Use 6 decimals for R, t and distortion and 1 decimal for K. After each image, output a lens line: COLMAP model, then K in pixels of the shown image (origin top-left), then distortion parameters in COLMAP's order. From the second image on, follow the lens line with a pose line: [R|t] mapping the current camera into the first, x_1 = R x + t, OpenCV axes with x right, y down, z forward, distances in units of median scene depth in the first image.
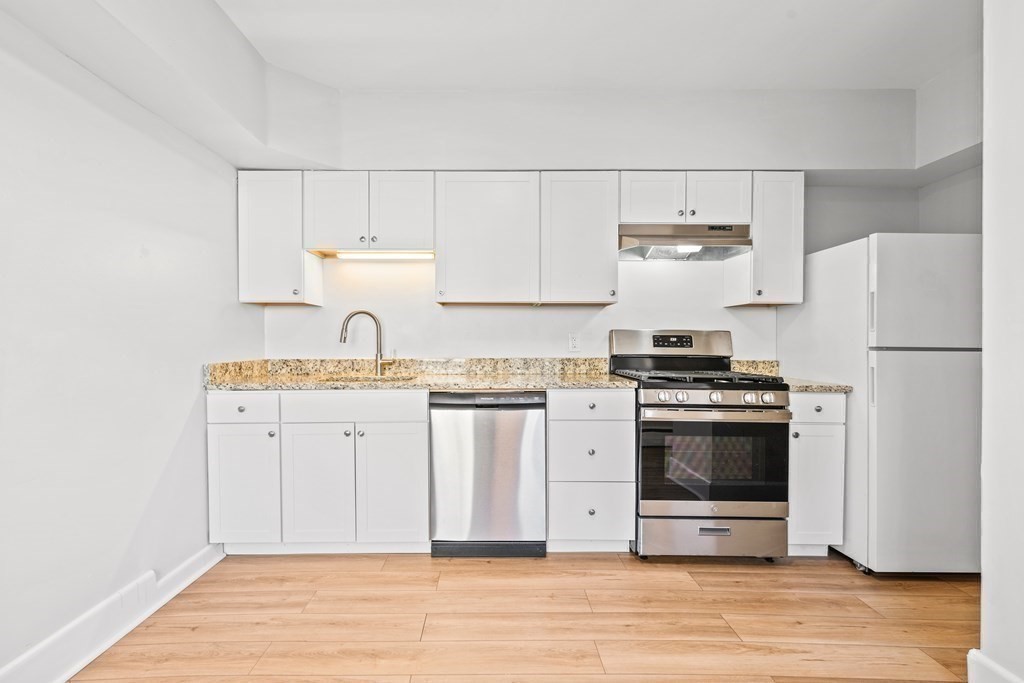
lens RADIAL K [[467.7, 0, 491.0], [0, 467.7, 341.1], [0, 0, 1]] dist [0.004169, 0.000330]
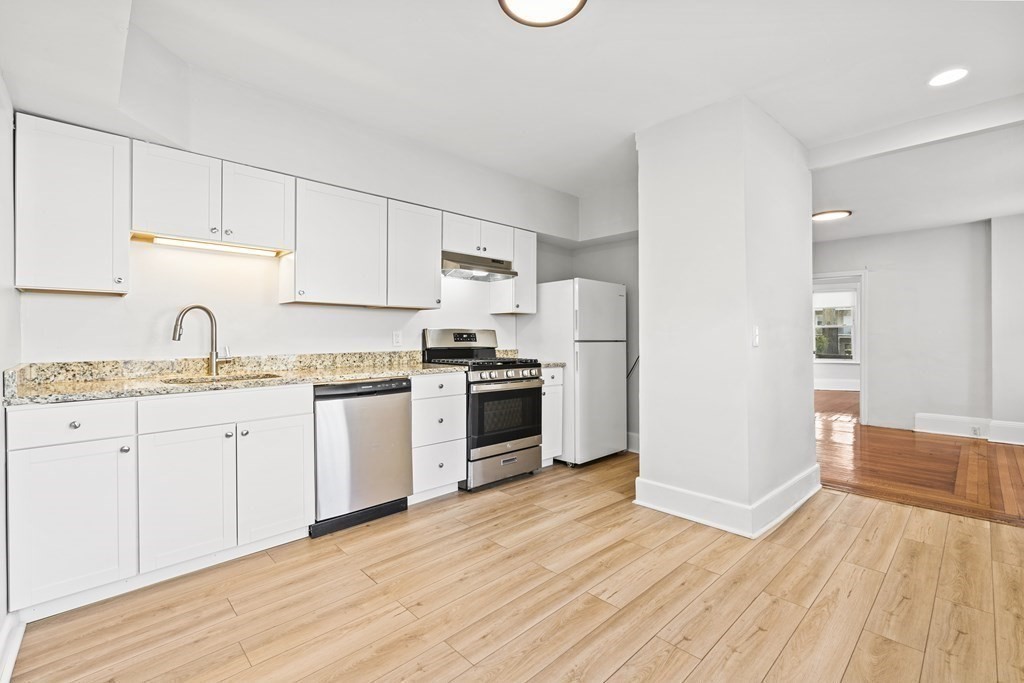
lens RADIAL K [[447.4, 0, 515.2], [0, 447.4, 327.6], [0, 0, 1]] dist [0.003001, 0.000466]
pose [[0.719778, 0.011042, 0.694116, -0.519920], [0.000782, 0.999860, -0.016717, -0.007760], [-0.694203, 0.012575, 0.719669, -0.074665]]
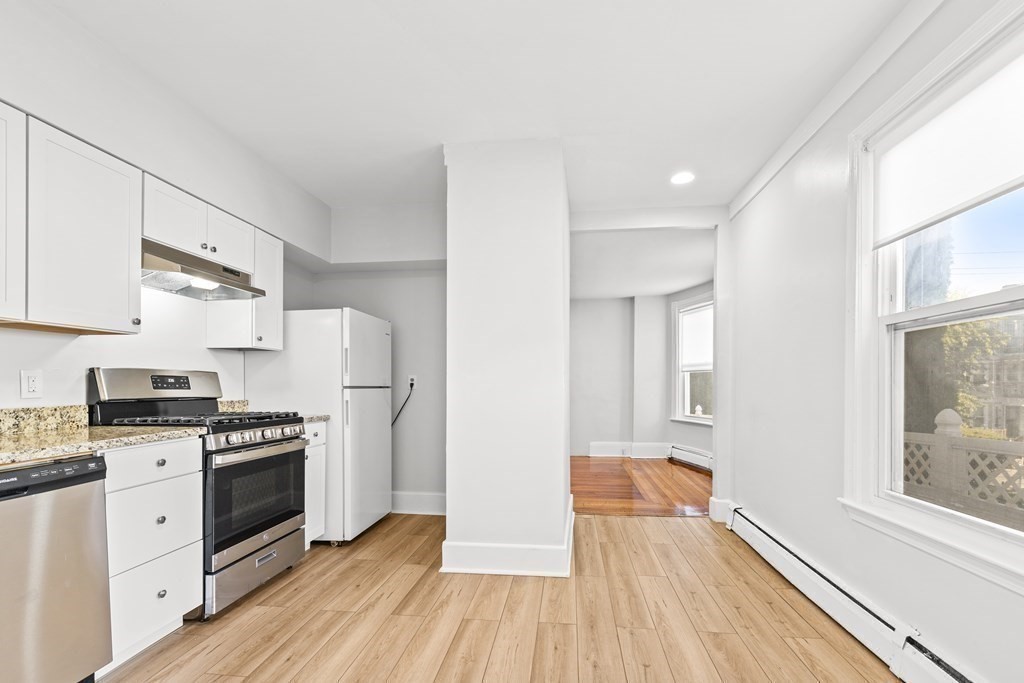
lens RADIAL K [[462.9, 0, 517.5], [0, 462.9, 382.3], [0, 0, 1]] dist [0.001937, 0.000174]
pose [[0.109930, -0.000002, 0.993939, -0.506757], [0.000630, 1.000000, -0.000068, 0.000650], [-0.993939, 0.000634, 0.109930, 0.298637]]
